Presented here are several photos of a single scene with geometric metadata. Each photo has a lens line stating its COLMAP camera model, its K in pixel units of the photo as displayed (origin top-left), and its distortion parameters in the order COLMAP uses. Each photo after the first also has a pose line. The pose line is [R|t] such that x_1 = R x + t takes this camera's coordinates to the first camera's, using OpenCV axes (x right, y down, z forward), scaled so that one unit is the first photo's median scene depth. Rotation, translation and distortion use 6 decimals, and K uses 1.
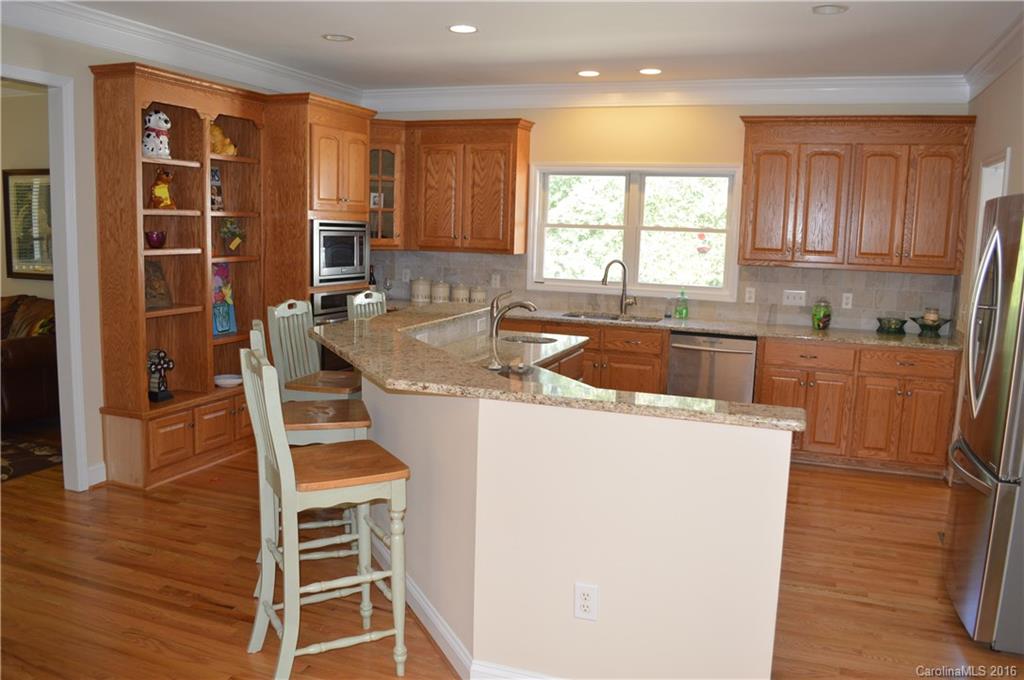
lens RADIAL K [[816.1, 0, 509.9], [0, 816.1, 336.5], [0, 0, 1]] dist [-0.045089, -0.005566]
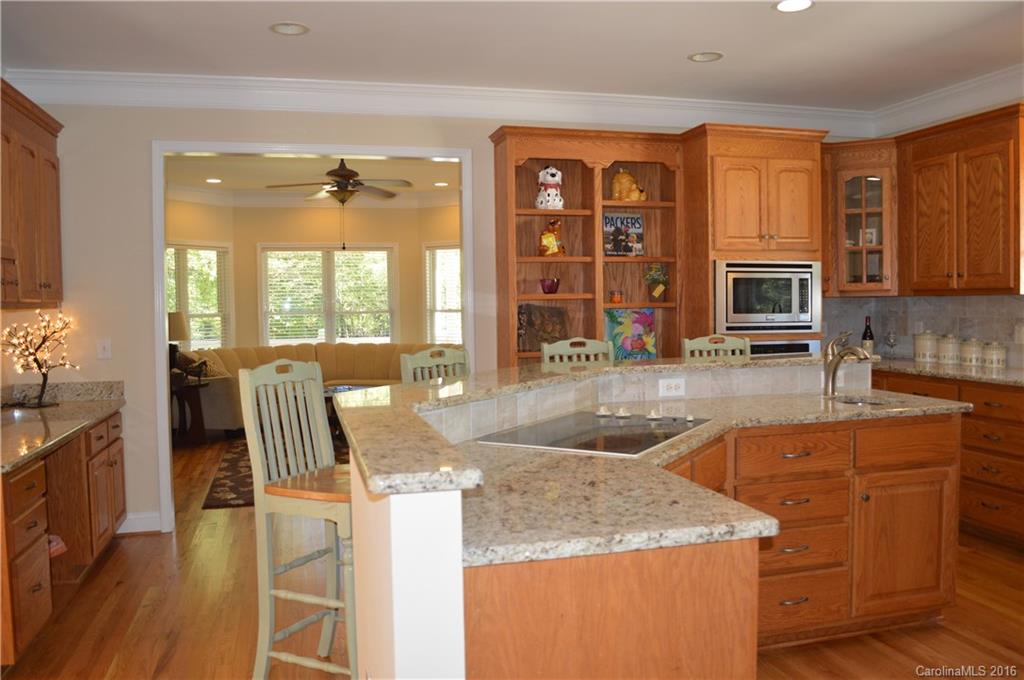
lens RADIAL K [[816.1, 0, 512.7], [0, 816.1, 341.1], [0, 0, 1]] dist [-0.045089, -0.005566]
pose [[0.600768, 0.003644, -0.799415, 0.329835], [-0.077562, 0.995538, -0.053750, 0.011709], [0.795652, 0.094295, 0.598370, 0.271245]]
